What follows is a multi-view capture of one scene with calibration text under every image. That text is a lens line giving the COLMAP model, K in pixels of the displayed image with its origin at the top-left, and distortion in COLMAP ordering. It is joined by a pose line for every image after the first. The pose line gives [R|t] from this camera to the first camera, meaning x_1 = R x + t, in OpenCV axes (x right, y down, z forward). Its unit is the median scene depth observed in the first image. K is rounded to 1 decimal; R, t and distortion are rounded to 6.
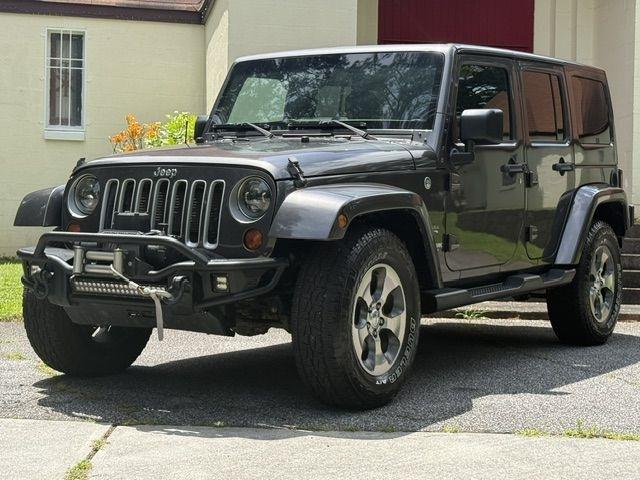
lens RADIAL K [[1171.2, 0, 320.0], [0, 1171.2, 240.0], [0, 0, 1]] dist [0.084990, 0.117795]
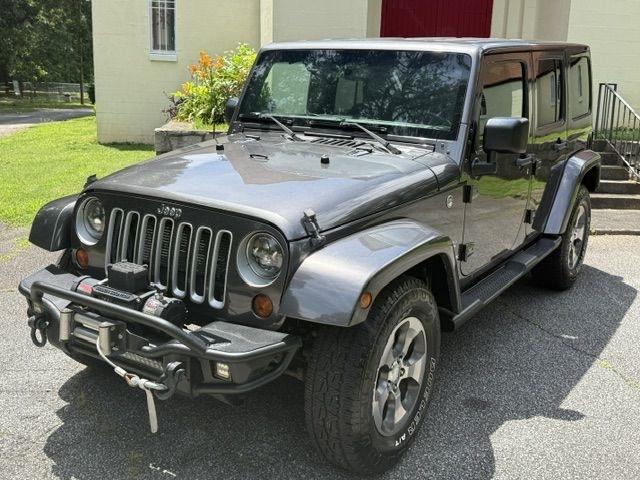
lens RADIAL K [[653.1, 0, 320.0], [0, 653.1, 240.0], [0, 0, 1]] dist [0.165126, -0.374797]
pose [[0.999540, 0.019963, -0.022814, -0.003450], [-0.014635, 0.976817, 0.213576, -0.145856], [0.026549, -0.213143, 0.976660, 0.500756]]
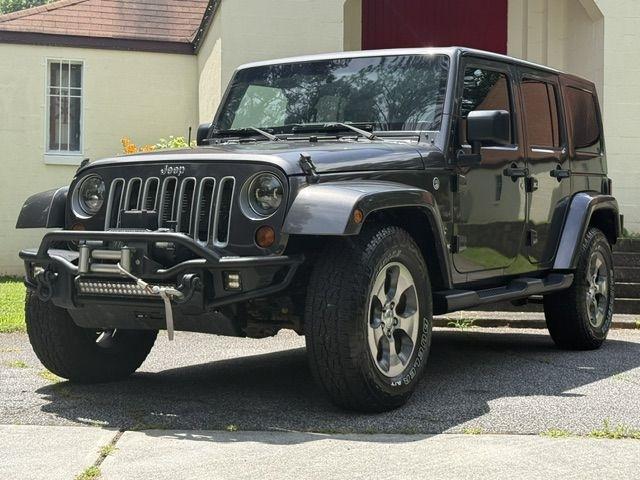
lens RADIAL K [[1070.7, 0, 320.0], [0, 1070.7, 240.0], [0, 0, 1]] dist [0.100610, -0.023397]
pose [[0.999750, -0.005774, 0.021623, -0.028922], [0.006289, 0.999697, -0.023817, 0.022298], [-0.021479, 0.023947, 0.999482, 0.106160]]
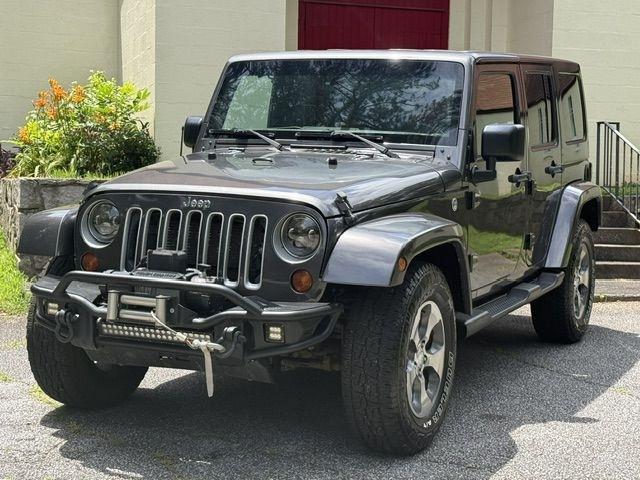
lens RADIAL K [[1130.1, 0, 320.0], [0, 1130.1, 240.0], [0, 0, 1]] dist [0.075142, 0.050945]
pose [[0.993013, -0.004042, 0.117938, -0.140395], [-0.003354, 0.998043, 0.062443, -0.084755], [-0.117960, -0.062402, 0.991056, 0.099386]]
